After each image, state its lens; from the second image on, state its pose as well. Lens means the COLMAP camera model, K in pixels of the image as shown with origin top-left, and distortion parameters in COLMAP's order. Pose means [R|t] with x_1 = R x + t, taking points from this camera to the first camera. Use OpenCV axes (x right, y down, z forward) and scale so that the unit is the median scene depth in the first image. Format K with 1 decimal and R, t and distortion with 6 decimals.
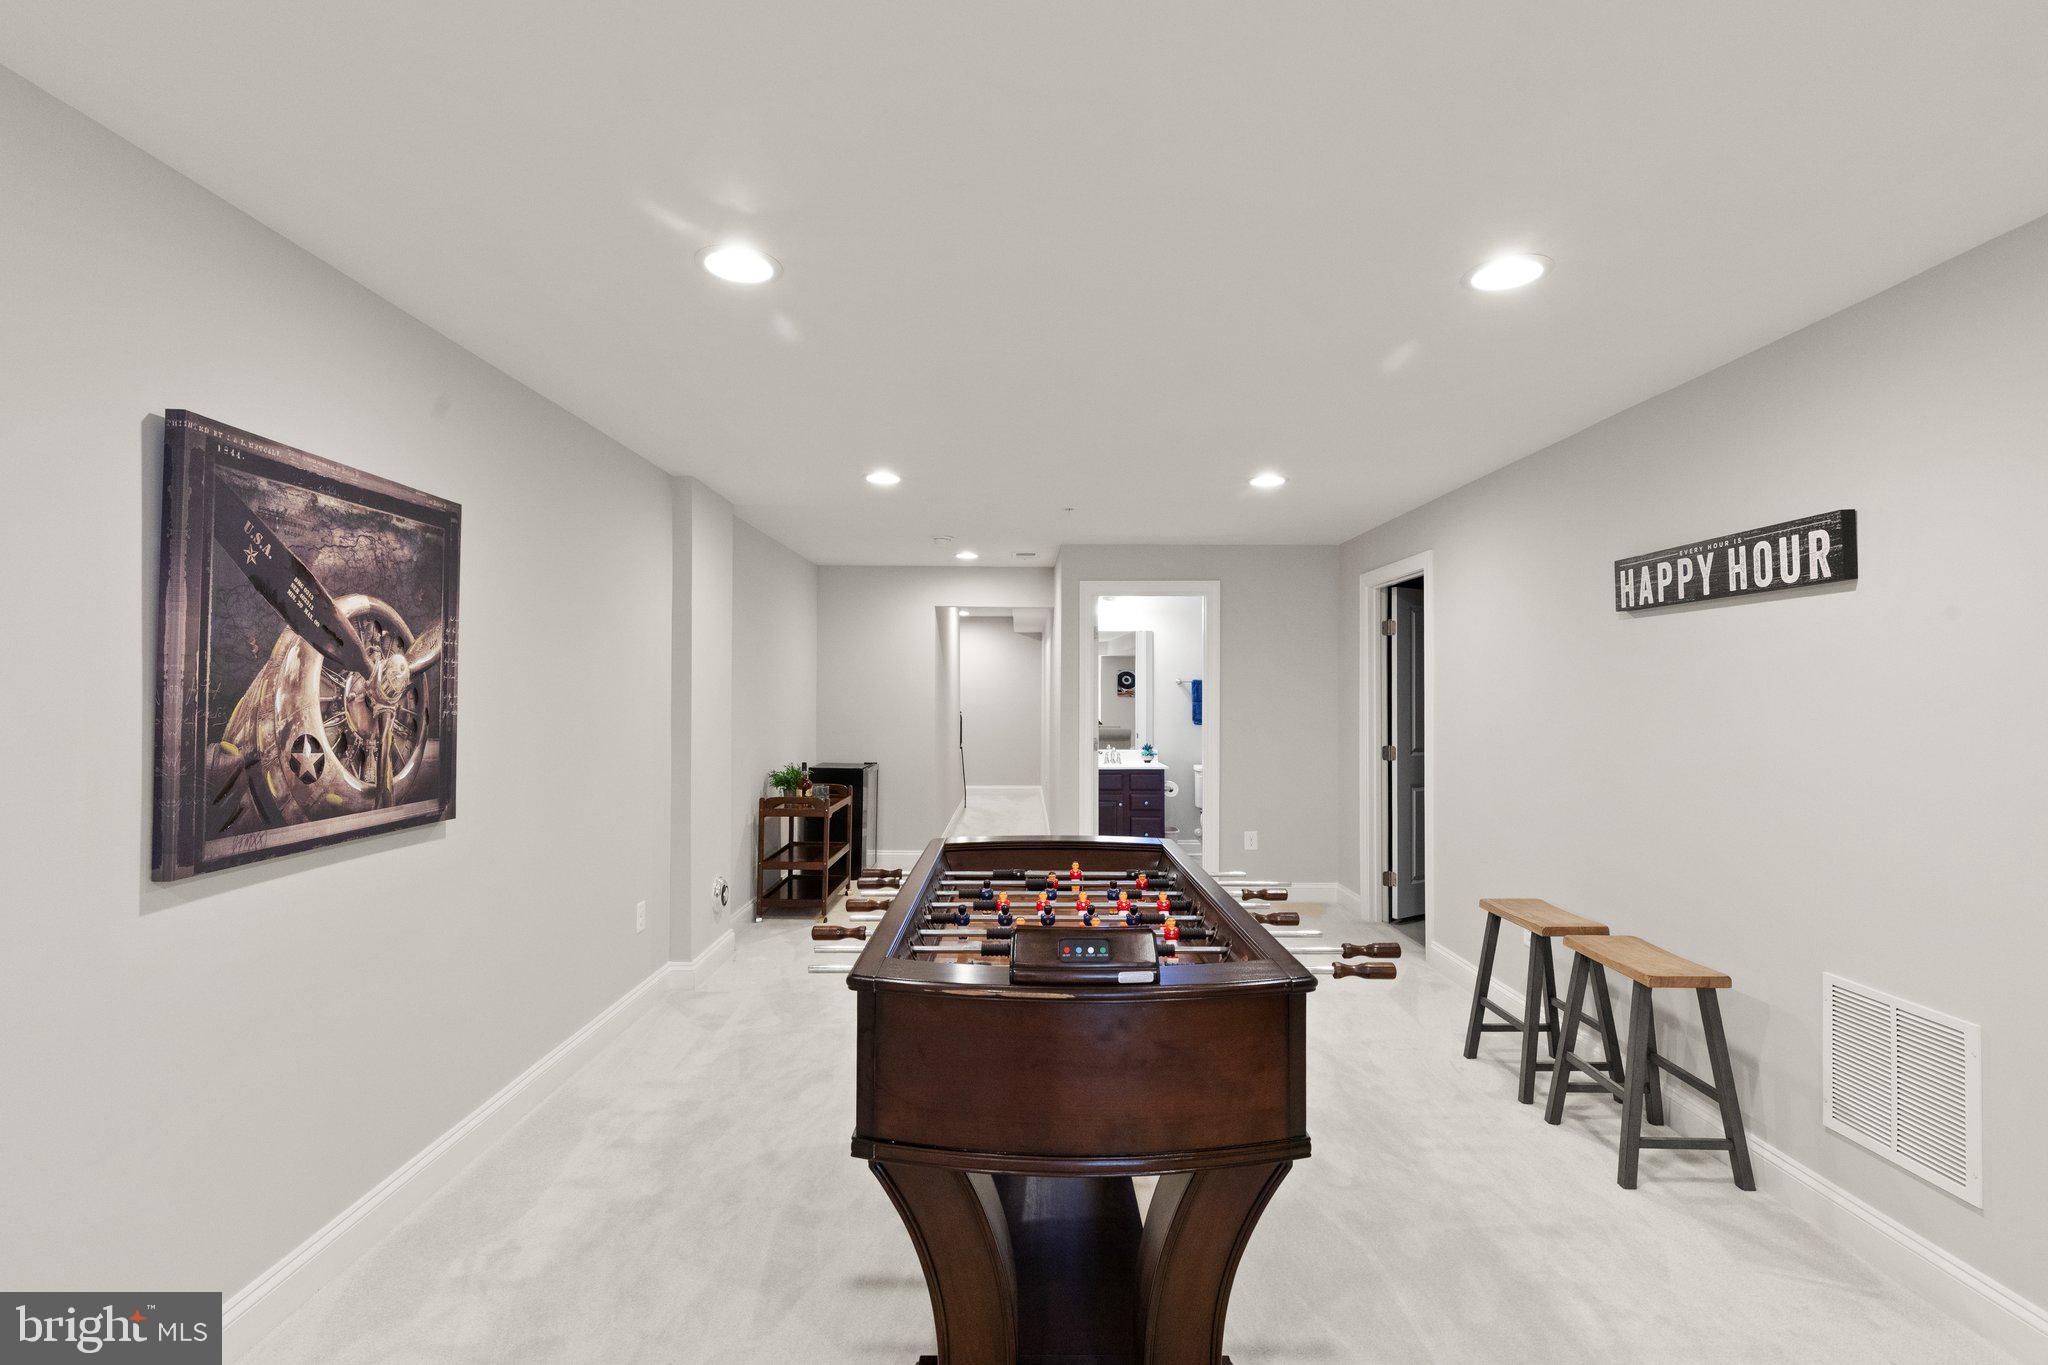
lens RADIAL K [[942.7, 0, 1026.0], [0, 942.7, 681.3], [0, 0, 1]] dist [0.004531, -0.000655]
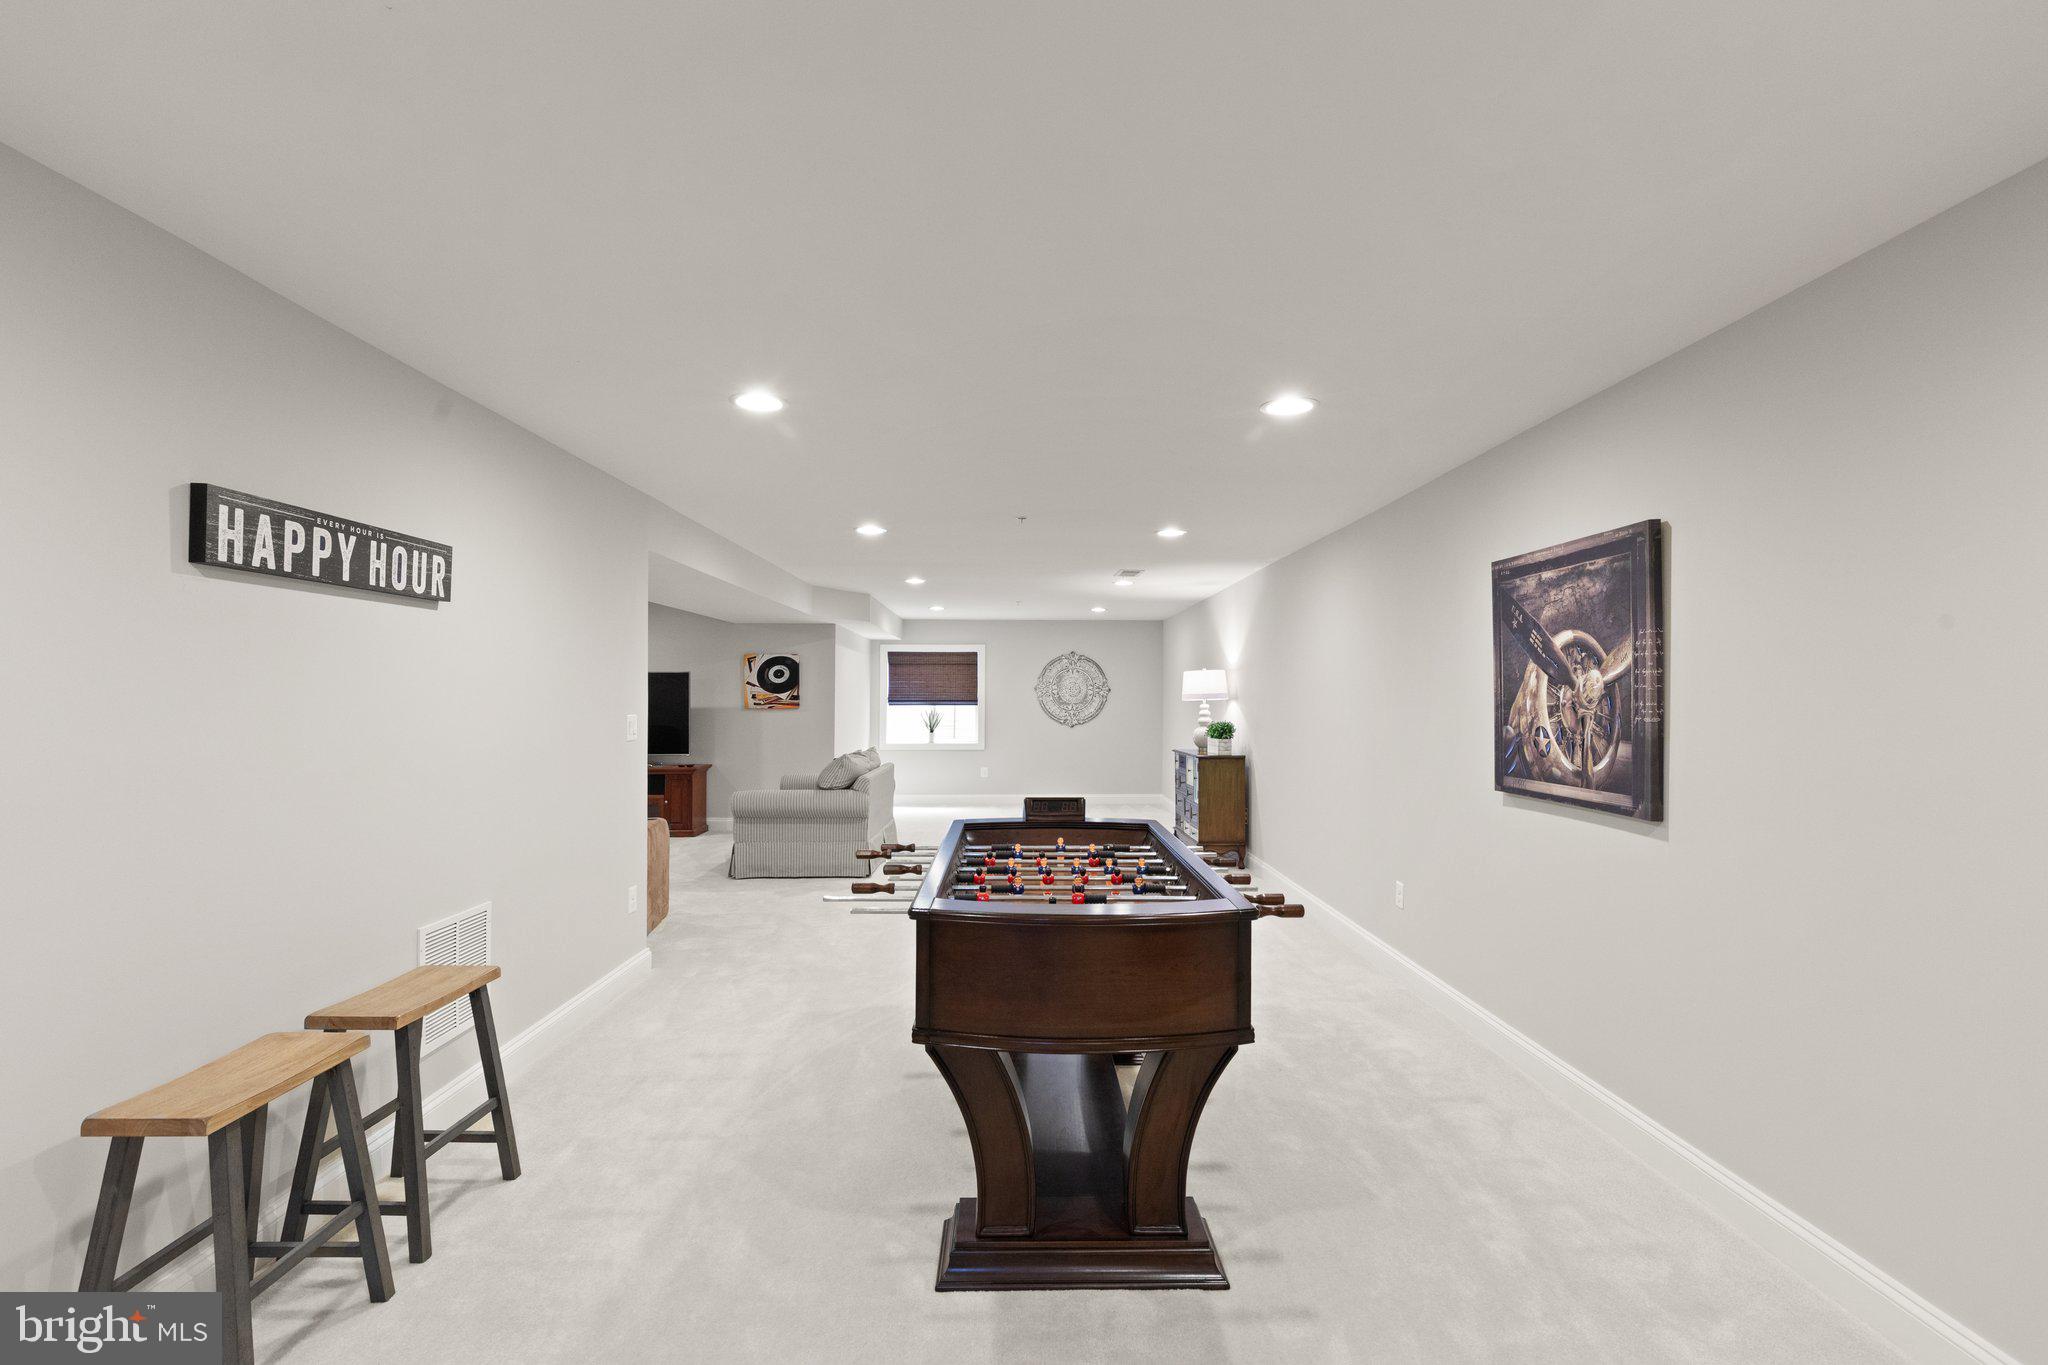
lens RADIAL K [[942.7, 0, 1020.8], [0, 942.7, 689.3], [0, 0, 1]] dist [0.004531, -0.000655]
pose [[-0.999971, -0.007413, -0.001809, 0.097113], [-0.007377, 0.999789, -0.019190, 0.025604], [0.001951, -0.019176, -0.999814, 2.117187]]
